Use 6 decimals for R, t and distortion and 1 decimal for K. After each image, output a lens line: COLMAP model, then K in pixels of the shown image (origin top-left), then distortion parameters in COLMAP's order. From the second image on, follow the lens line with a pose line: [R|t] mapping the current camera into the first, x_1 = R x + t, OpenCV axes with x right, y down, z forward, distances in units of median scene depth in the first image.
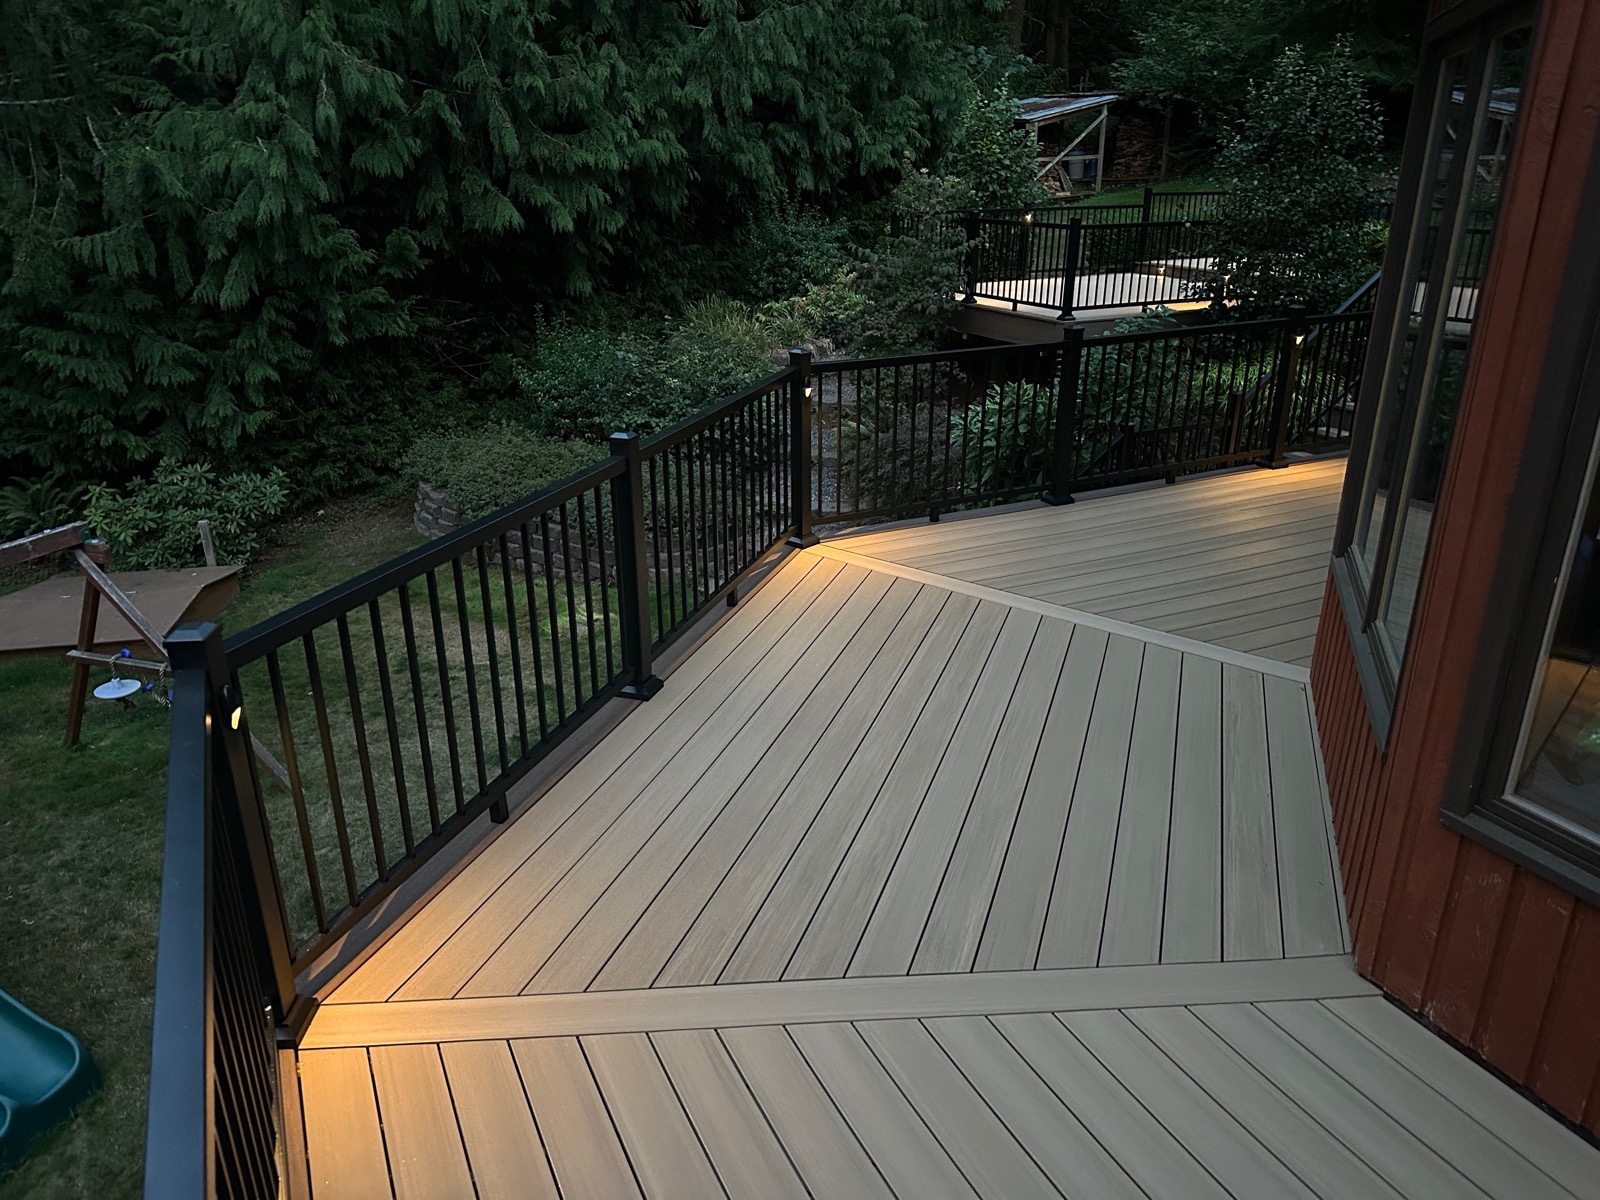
lens RADIAL K [[1131.5, 0, 803.3], [0, 1131.5, 607.9], [0, 0, 1]] dist [0.044487, -0.042291]
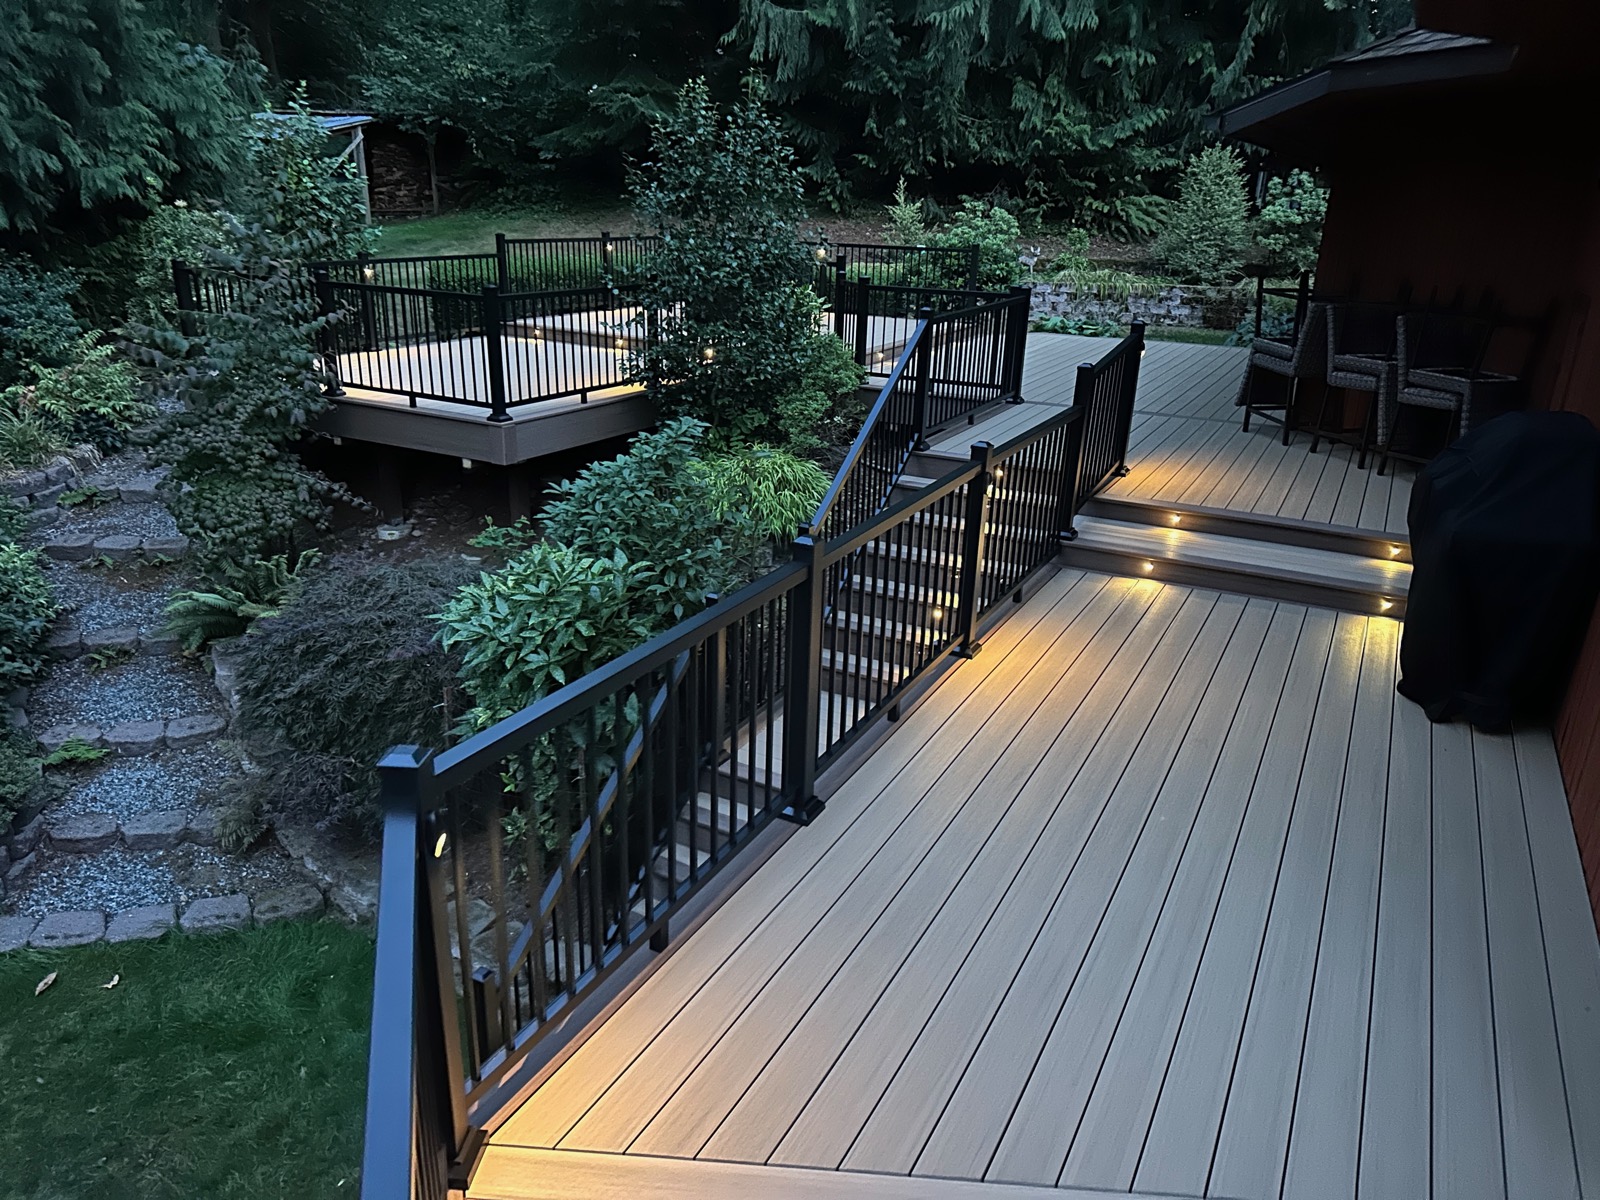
lens RADIAL K [[1131.5, 0, 799.4], [0, 1131.5, 605.9], [0, 0, 1]] dist [0.044487, -0.042291]
pose [[0.808960, -0.178792, 0.560015, -0.045578], [0.189189, 0.981128, 0.039949, -0.114961], [-0.556589, 0.073632, 0.827518, 0.256476]]
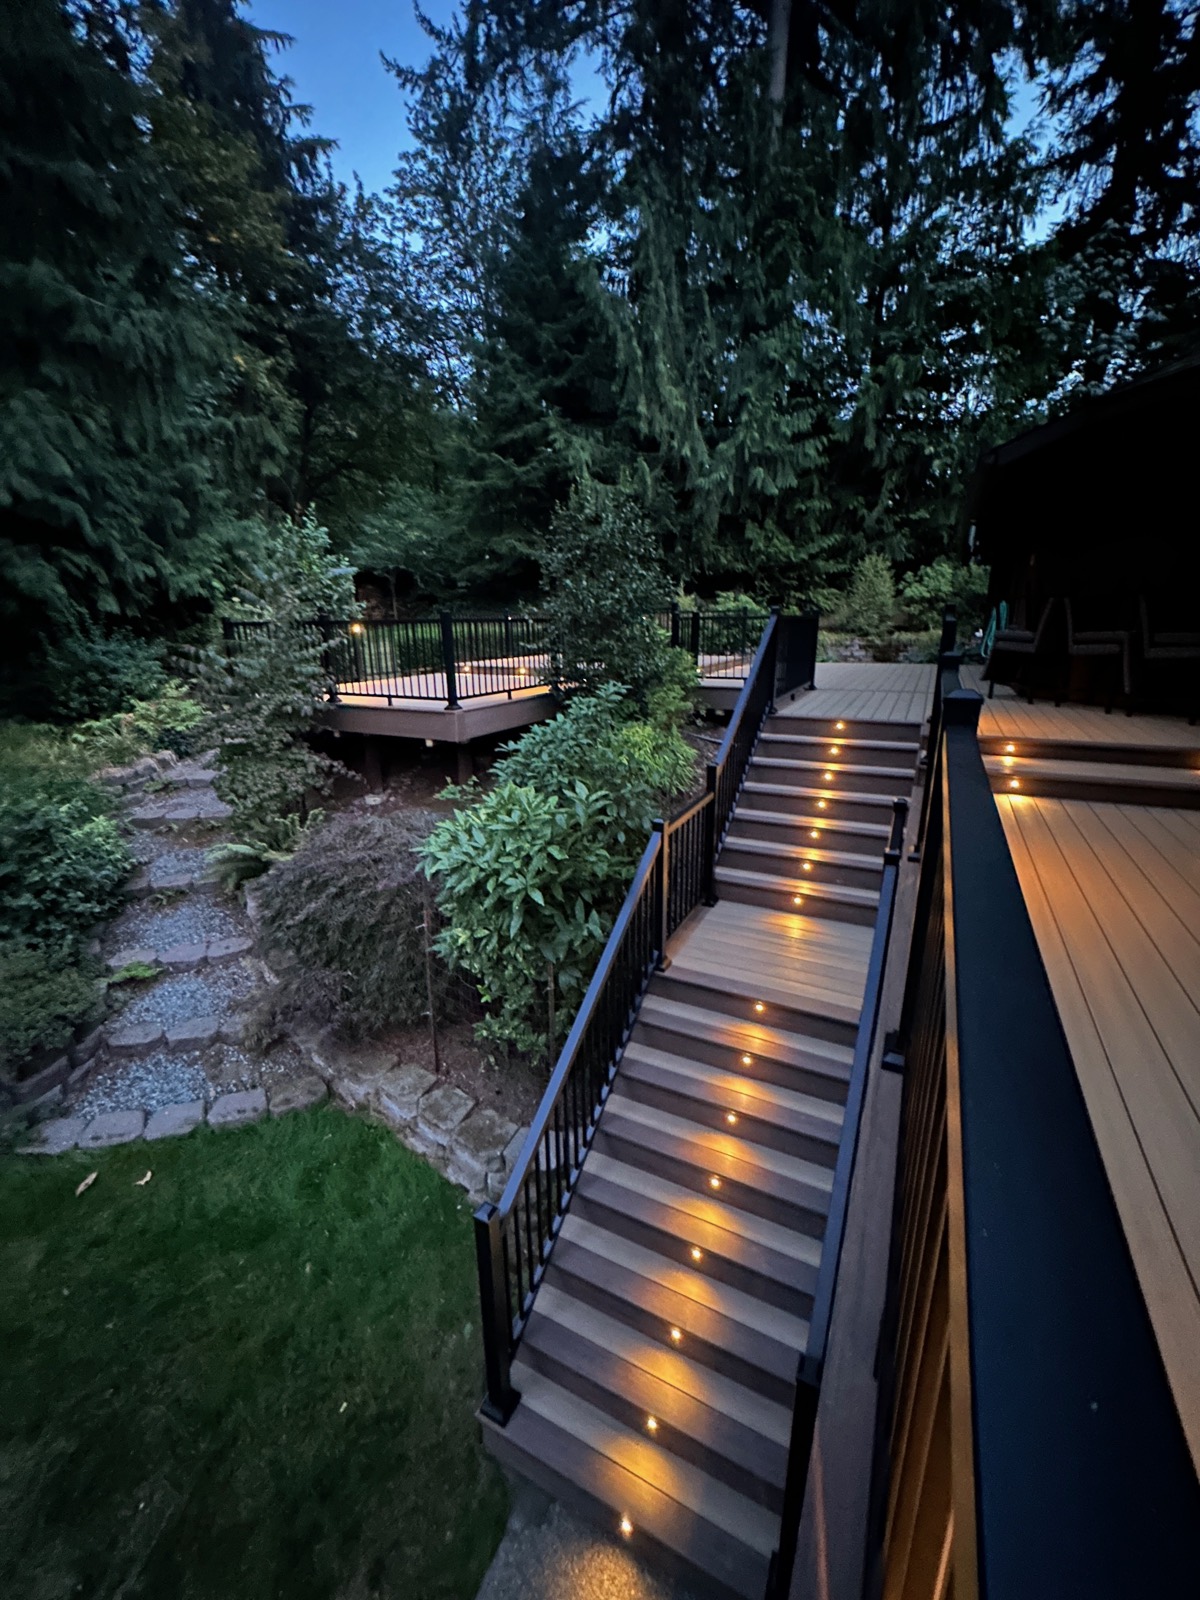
lens RADIAL K [[642.0, 0, 602.9], [0, 642.0, 801.4], [0, 0, 1]] dist [0.003021, -0.000528]
pose [[0.800355, -0.168995, 0.575216, -0.006695], [0.230083, 0.972563, -0.034404, -0.111739], [-0.553619, 0.159883, 0.817278, 0.427685]]
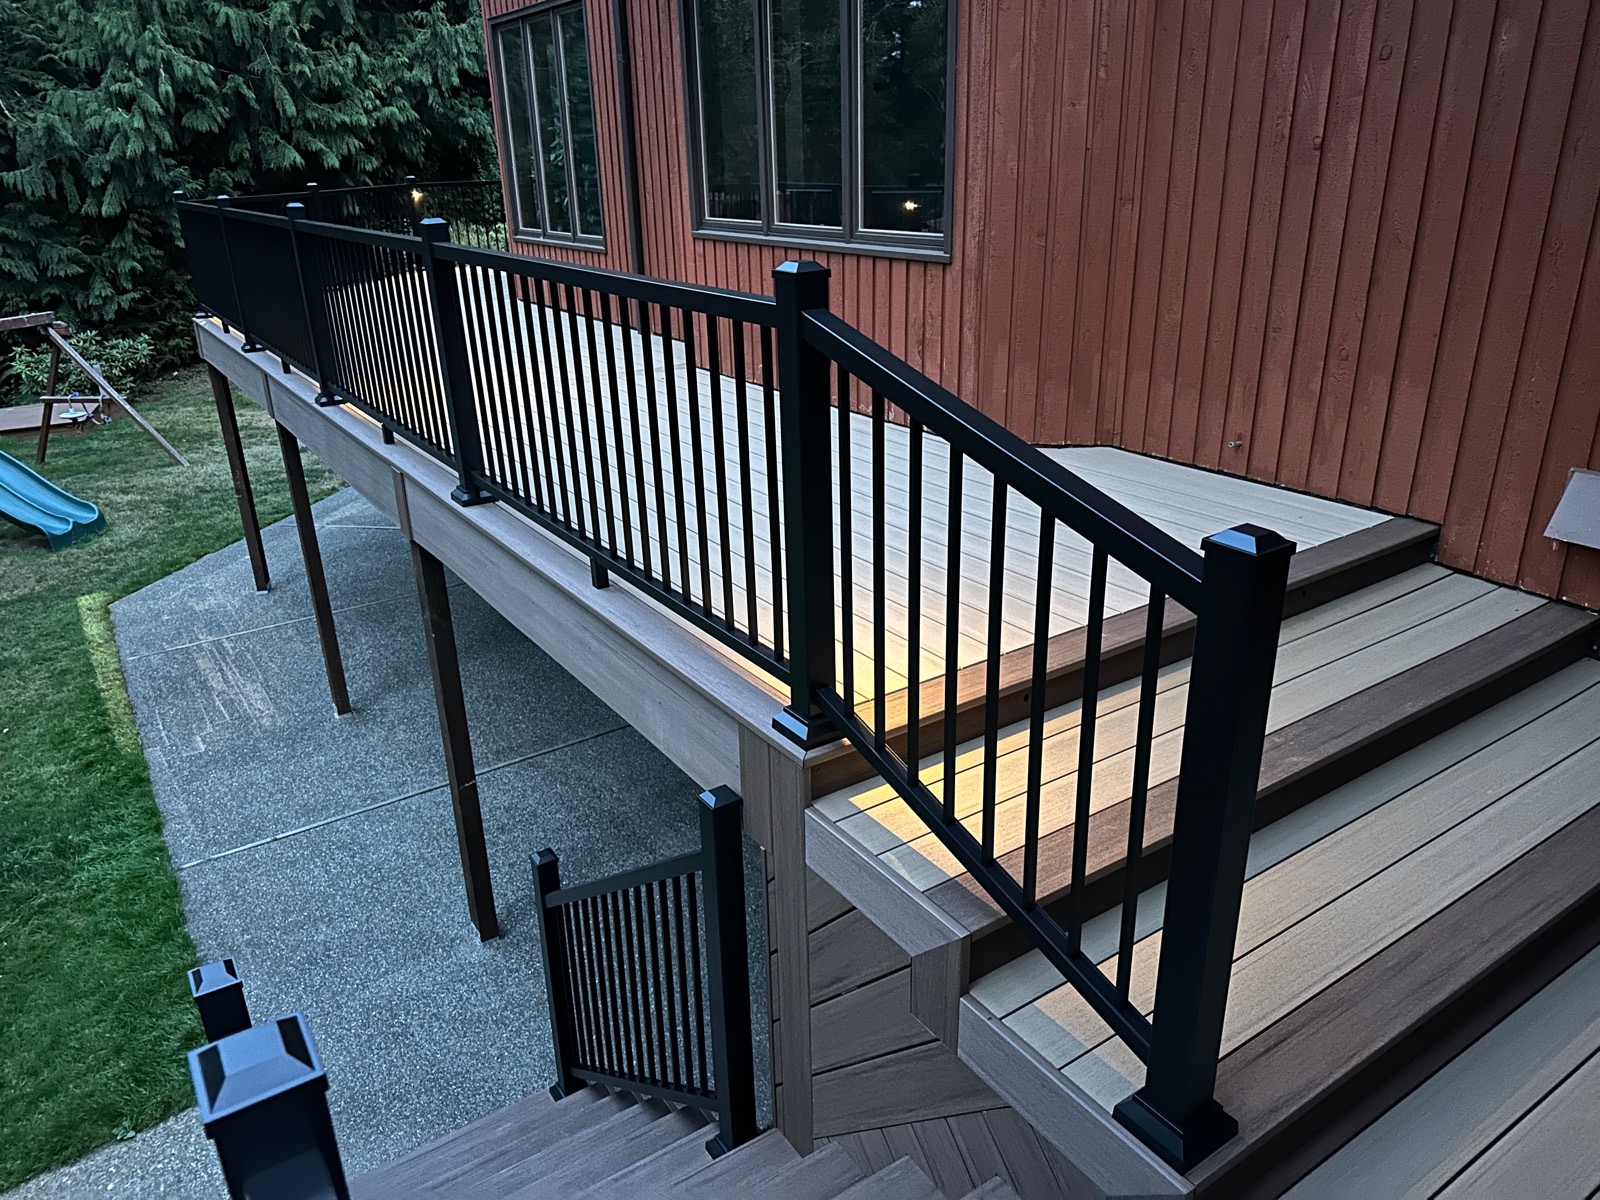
lens RADIAL K [[1131.5, 0, 805.3], [0, 1131.5, 616.3], [0, 0, 1]] dist [0.044487, -0.042291]
pose [[0.990770, -0.071080, 0.115424, 0.197013], [0.069641, 0.997436, 0.016460, 0.286317], [-0.116298, -0.008270, 0.993180, -0.593331]]
